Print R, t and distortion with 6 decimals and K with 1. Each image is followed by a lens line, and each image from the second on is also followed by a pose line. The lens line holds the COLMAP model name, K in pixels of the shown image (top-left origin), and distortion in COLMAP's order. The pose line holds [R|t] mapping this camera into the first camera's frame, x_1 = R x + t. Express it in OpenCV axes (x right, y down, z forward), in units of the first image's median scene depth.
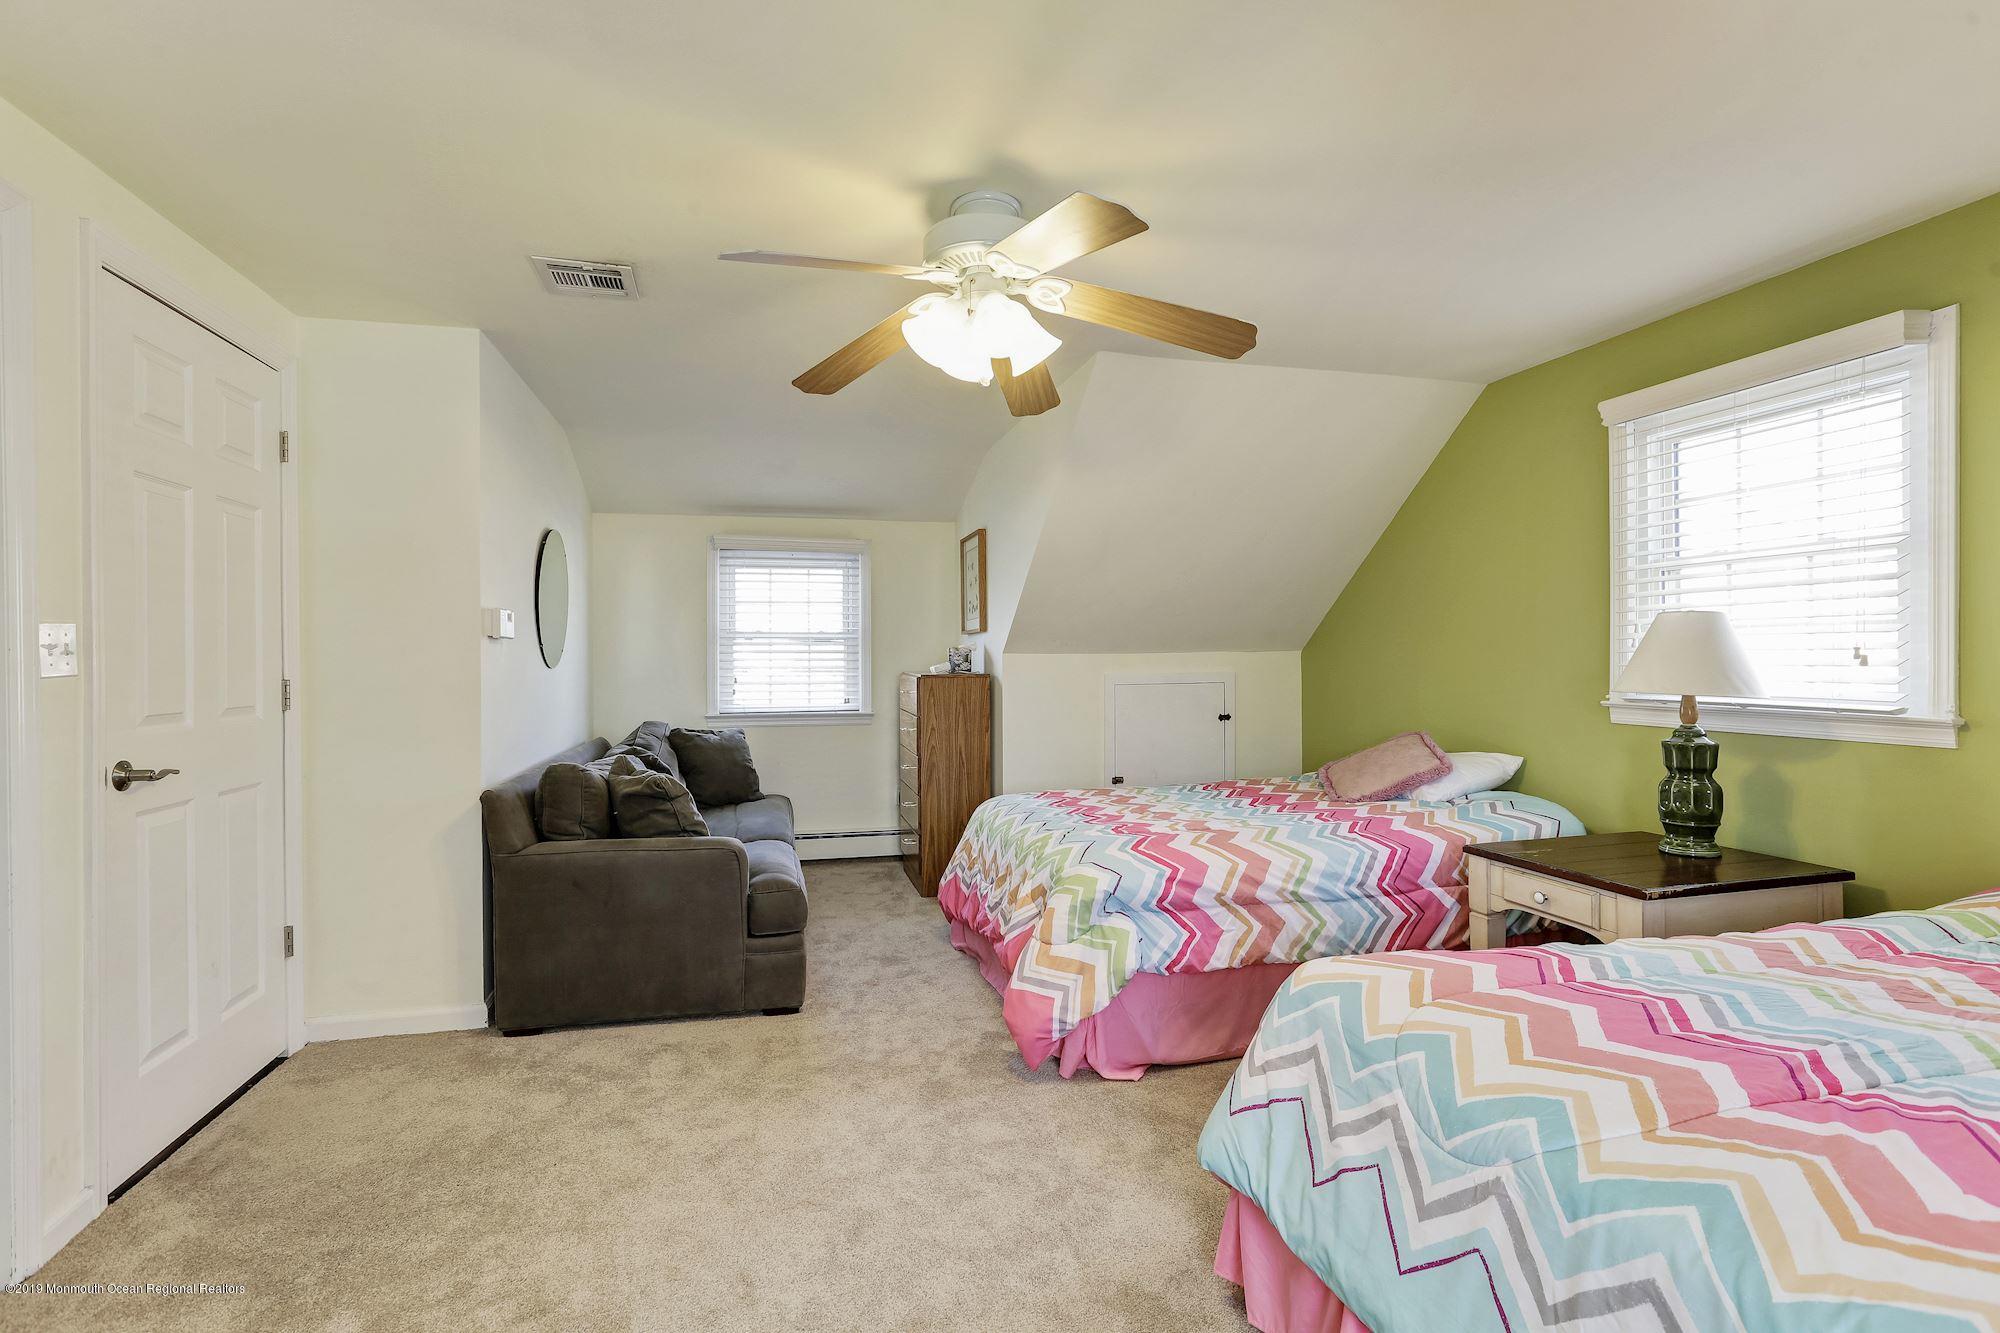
lens RADIAL K [[912.7, 0, 1000.0], [0, 912.7, 666.5], [0, 0, 1]] dist [-0.001096, 0.014843]
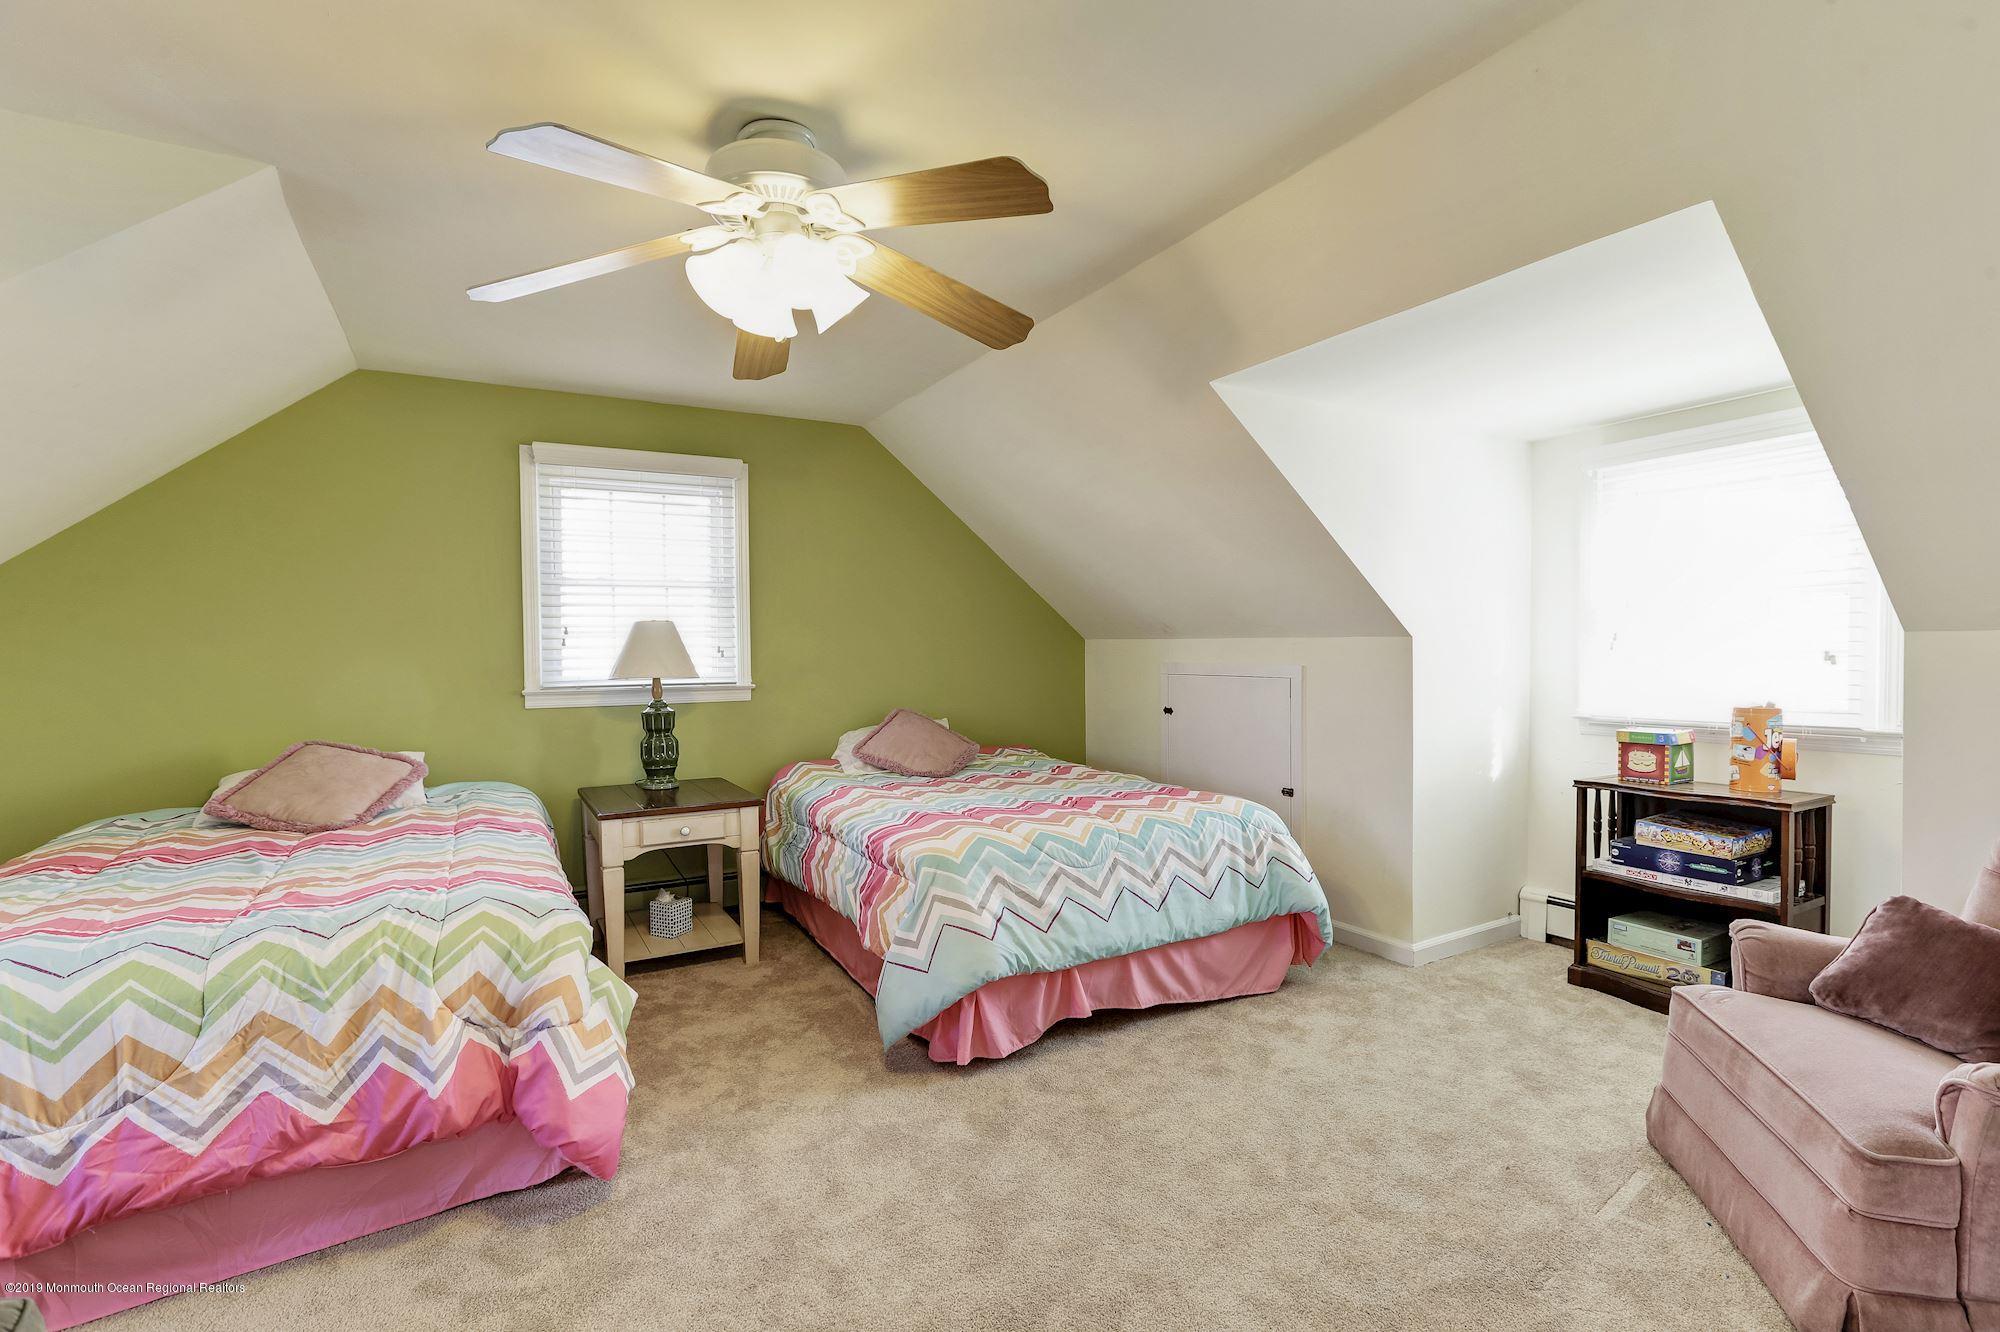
lens RADIAL K [[912.7, 0, 1000.0], [0, 912.7, 666.0], [0, 0, 1]] dist [-0.001096, 0.014843]
pose [[-0.254424, -0.004693, 0.967081, -0.782981], [0.016631, 0.999819, 0.009227, 0.006817], [-0.966950, 0.018431, -0.254300, 0.859660]]
